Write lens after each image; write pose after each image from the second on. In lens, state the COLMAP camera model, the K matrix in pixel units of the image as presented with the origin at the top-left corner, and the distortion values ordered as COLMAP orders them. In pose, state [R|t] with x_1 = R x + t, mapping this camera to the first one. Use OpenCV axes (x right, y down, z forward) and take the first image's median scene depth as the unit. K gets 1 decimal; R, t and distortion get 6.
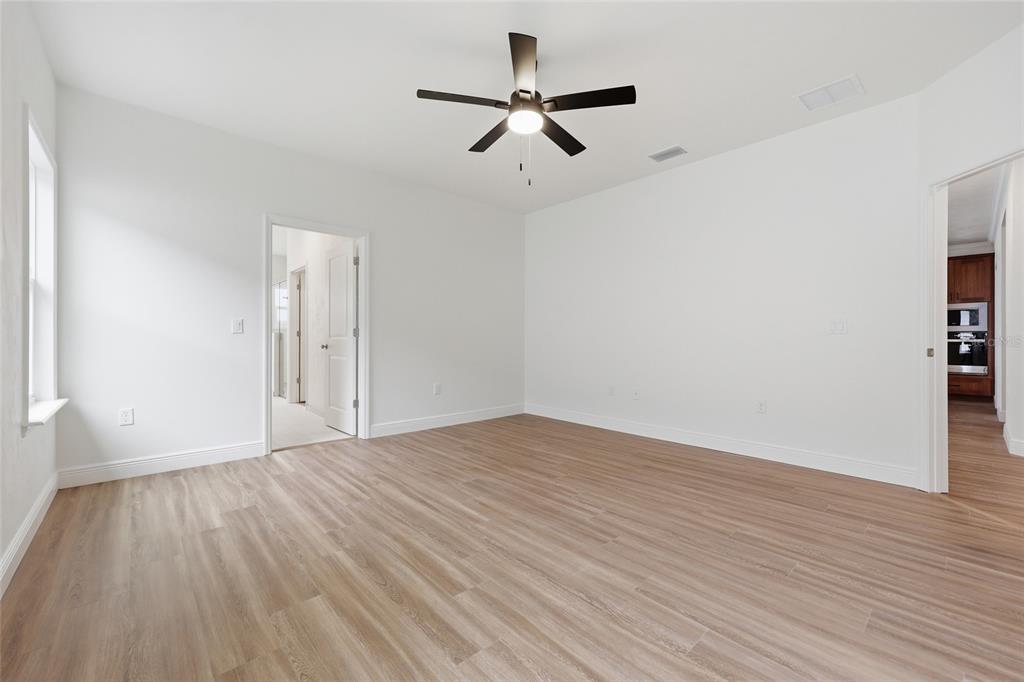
lens RADIAL K [[413.8, 0, 515.9], [0, 413.8, 339.5], [0, 0, 1]] dist [0.000455, 0.000016]
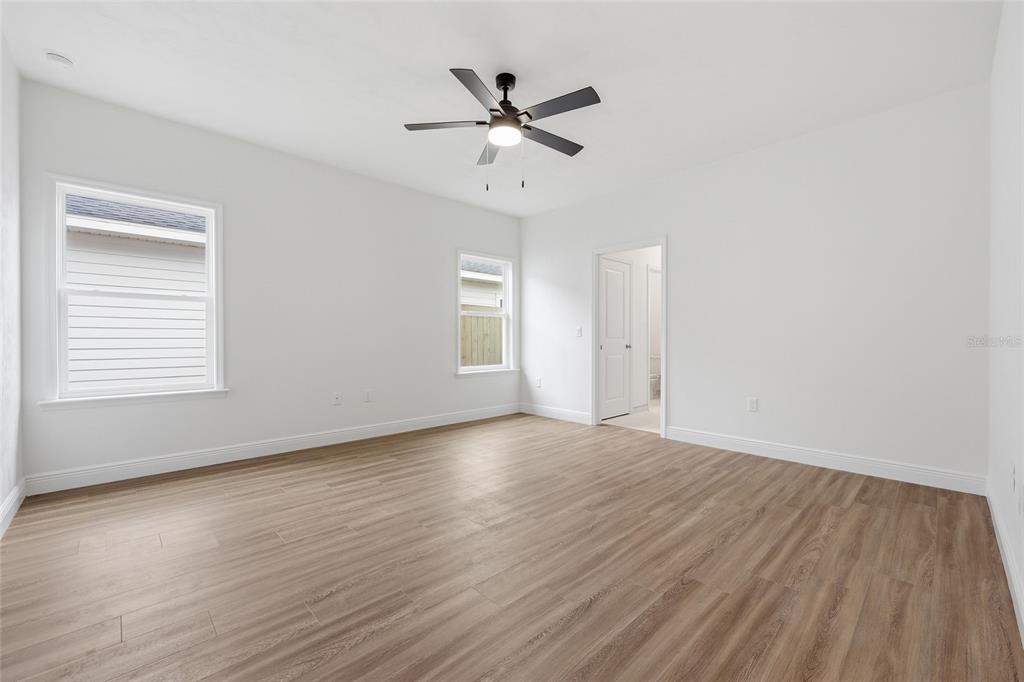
lens RADIAL K [[419.1, 0, 512.0], [0, 419.1, 341.0], [0, 0, 1]] dist [0.001904, 0.000279]
pose [[0.022734, 0.000928, -0.999741, 1.463110], [-0.000619, 0.999999, 0.000914, 0.000161], [0.999741, 0.000598, 0.022735, 1.324323]]
